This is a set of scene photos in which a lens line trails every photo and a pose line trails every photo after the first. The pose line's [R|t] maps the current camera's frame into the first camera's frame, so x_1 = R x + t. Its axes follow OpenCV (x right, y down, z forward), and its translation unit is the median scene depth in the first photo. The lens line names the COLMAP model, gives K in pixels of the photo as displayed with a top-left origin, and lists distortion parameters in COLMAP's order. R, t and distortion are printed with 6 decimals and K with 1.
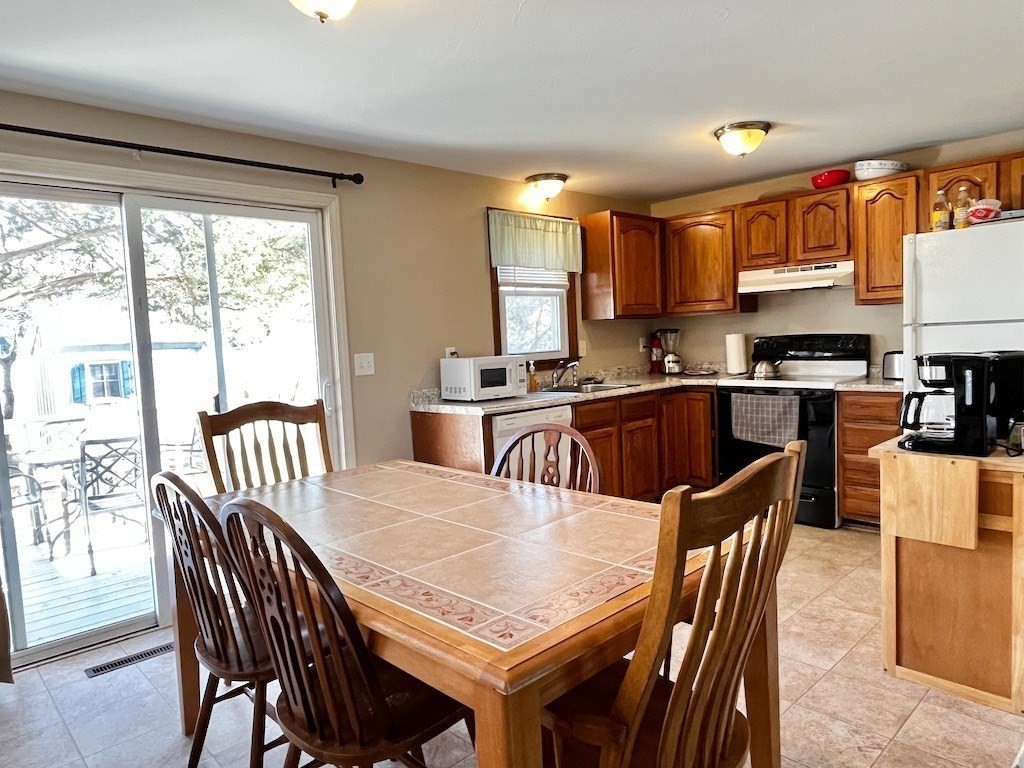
lens RADIAL K [[660.0, 0, 515.7], [0, 660.0, 383.3], [0, 0, 1]] dist [0.002100, -0.005392]
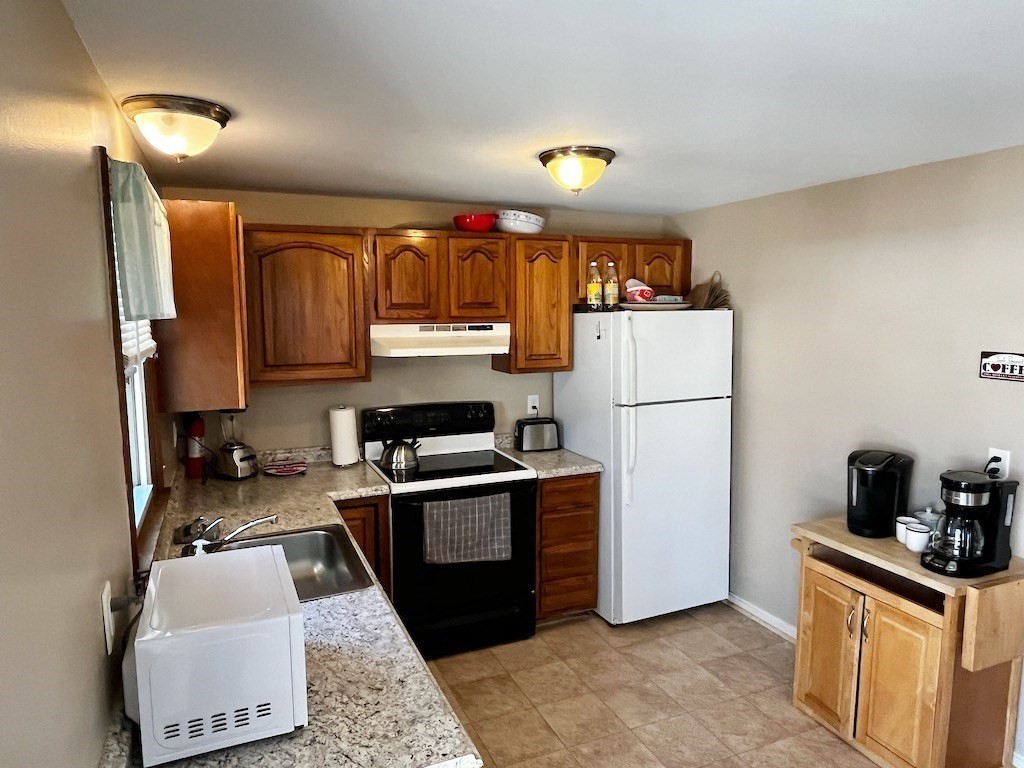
lens RADIAL K [[660.0, 0, 507.0], [0, 660.0, 388.0], [0, 0, 1]] dist [0.002100, -0.005392]
pose [[0.367628, -0.072758, 0.927122, -0.286622], [0.054881, 0.996895, 0.056472, -0.143066], [-0.928352, 0.030120, 0.370479, 0.651672]]
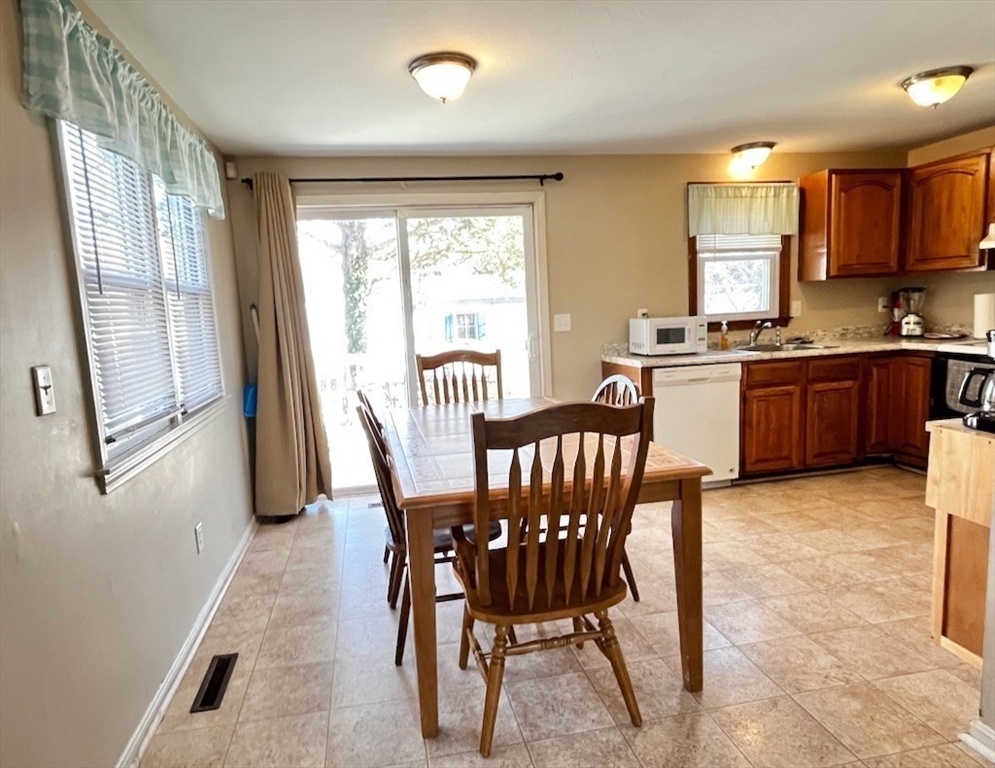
lens RADIAL K [[612.9, 0, 492.6], [0, 612.9, 388.3], [0, 0, 1]] dist [0.005478, -0.000221]
pose [[0.842899, 0.076933, -0.532543, 0.249454], [-0.027270, 0.994562, 0.100516, -0.014722], [0.537380, -0.070202, 0.840413, -0.074986]]
